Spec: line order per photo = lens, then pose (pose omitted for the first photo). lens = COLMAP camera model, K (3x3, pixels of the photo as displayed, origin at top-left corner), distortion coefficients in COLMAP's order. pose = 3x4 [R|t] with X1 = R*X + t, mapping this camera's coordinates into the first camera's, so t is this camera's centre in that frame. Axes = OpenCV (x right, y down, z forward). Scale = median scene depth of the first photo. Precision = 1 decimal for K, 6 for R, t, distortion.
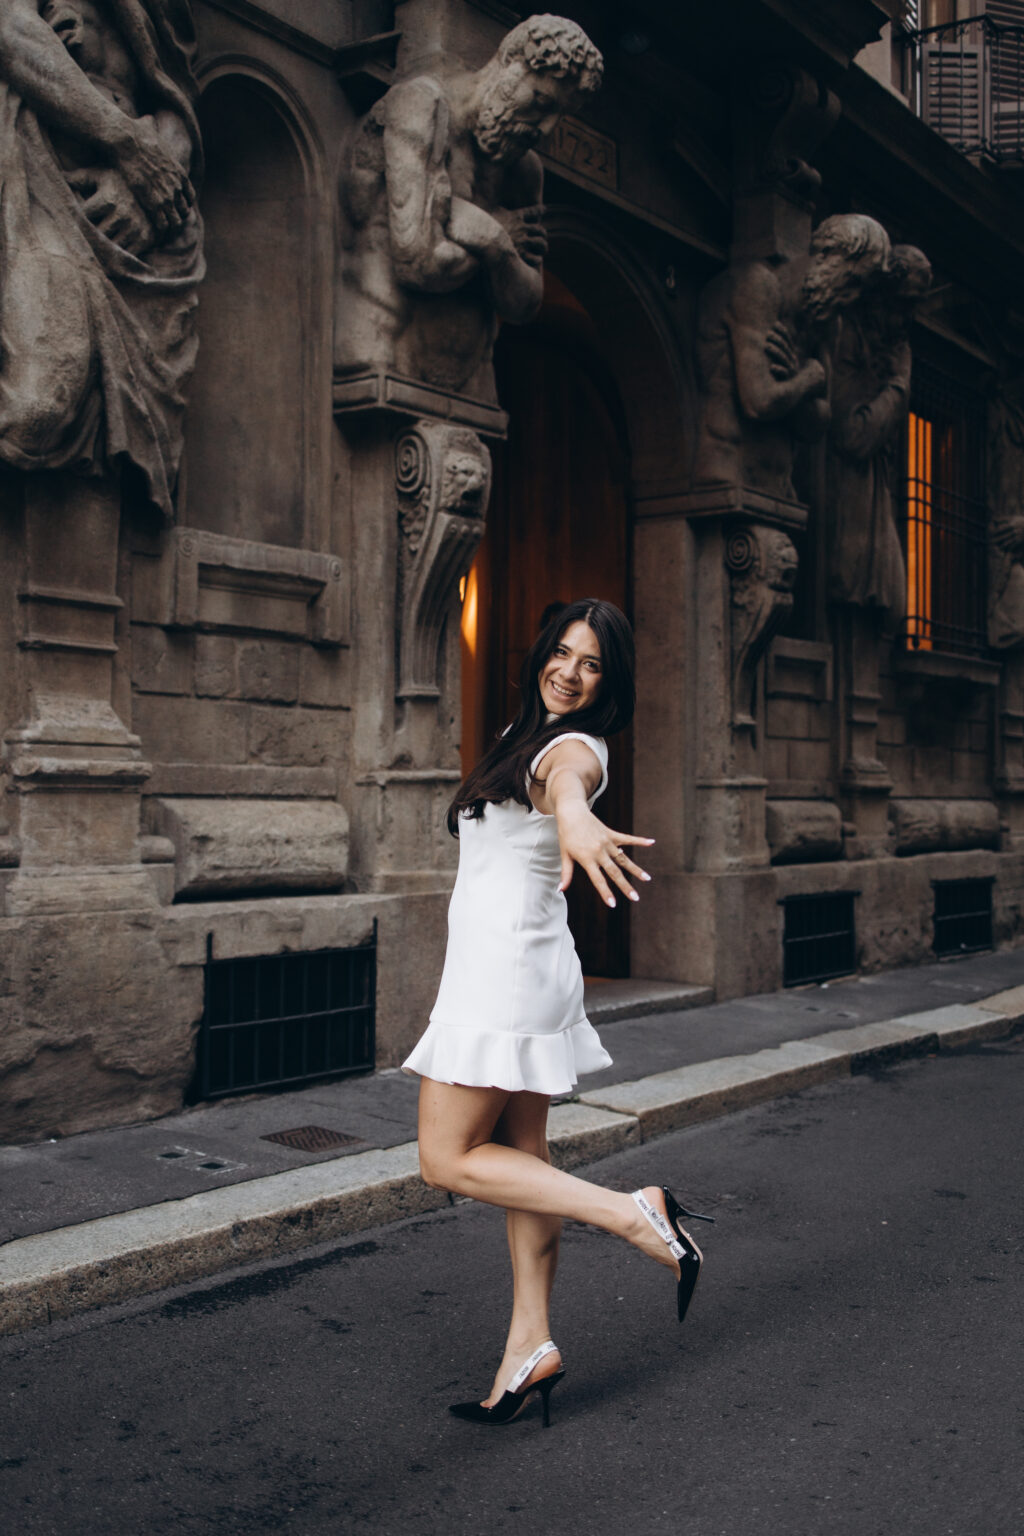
lens RADIAL K [[1571.2, 0, 517.4], [0, 1571.2, 783.8], [0, 0, 1]] dist [0.073145, -0.203238]
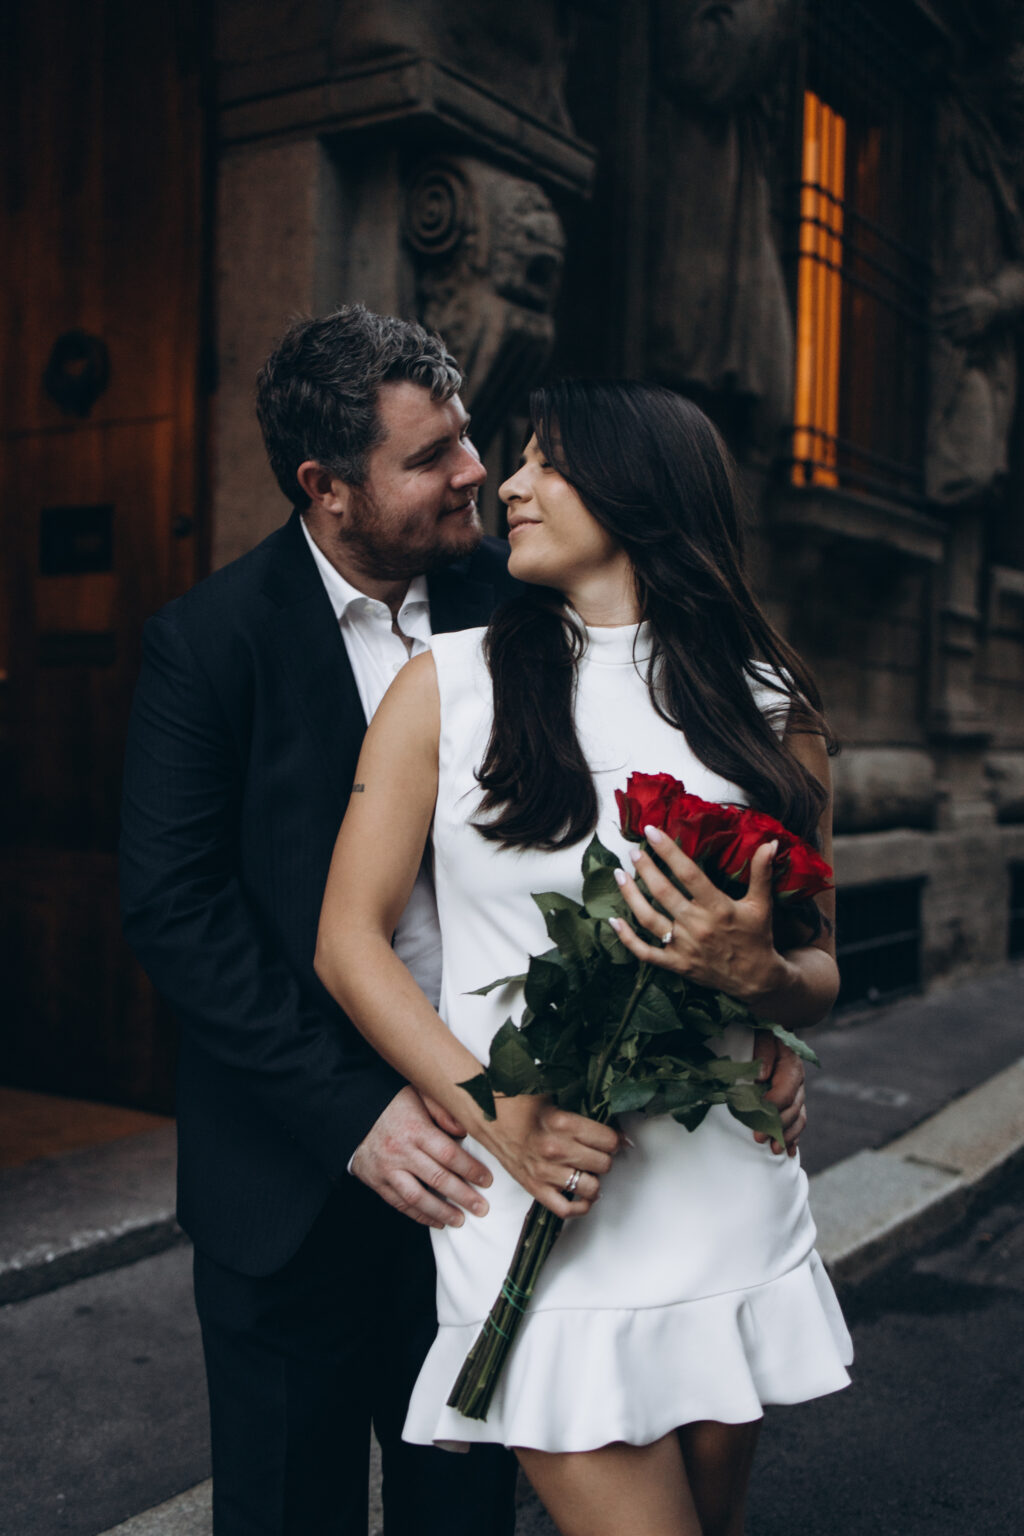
lens RADIAL K [[1622.2, 0, 481.0], [0, 1622.2, 771.9], [0, 0, 1]] dist [0.044149, -0.190712]
pose [[0.998758, 0.017415, 0.046688, 0.115066], [-0.019155, 0.999128, 0.037087, -0.001064], [-0.046002, -0.037935, 0.998221, 0.439114]]
